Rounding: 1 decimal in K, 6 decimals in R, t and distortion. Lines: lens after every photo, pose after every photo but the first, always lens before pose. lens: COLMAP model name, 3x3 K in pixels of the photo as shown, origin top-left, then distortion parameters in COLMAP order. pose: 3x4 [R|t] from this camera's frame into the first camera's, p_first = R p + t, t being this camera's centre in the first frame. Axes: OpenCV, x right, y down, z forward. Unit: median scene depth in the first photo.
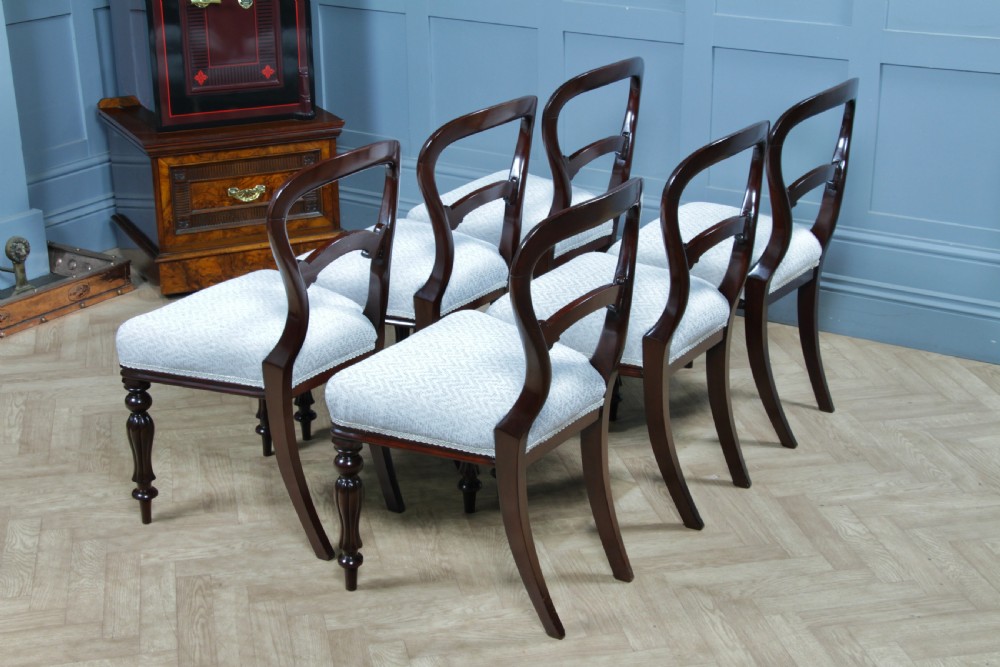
lens RADIAL K [[1704.2, 0, 501.8], [0, 1704.2, 333.7], [0, 0, 1]] dist [0.142809, 0.308867]
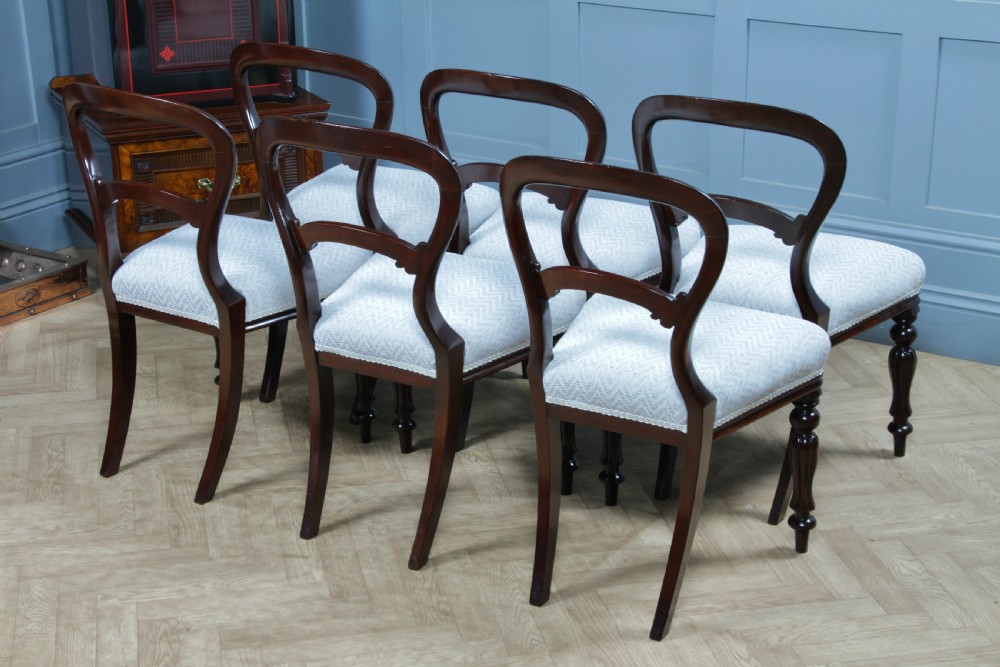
lens RADIAL K [[1696.1, 0, 502.5], [0, 1696.1, 331.1], [0, 0, 1]] dist [0.138774, 0.317526]
pose [[0.999992, 0.000702, 0.003824, -0.006172], [-0.000704, 1.000000, 0.000661, -0.007490], [-0.003824, -0.000664, 0.999992, 0.120968]]
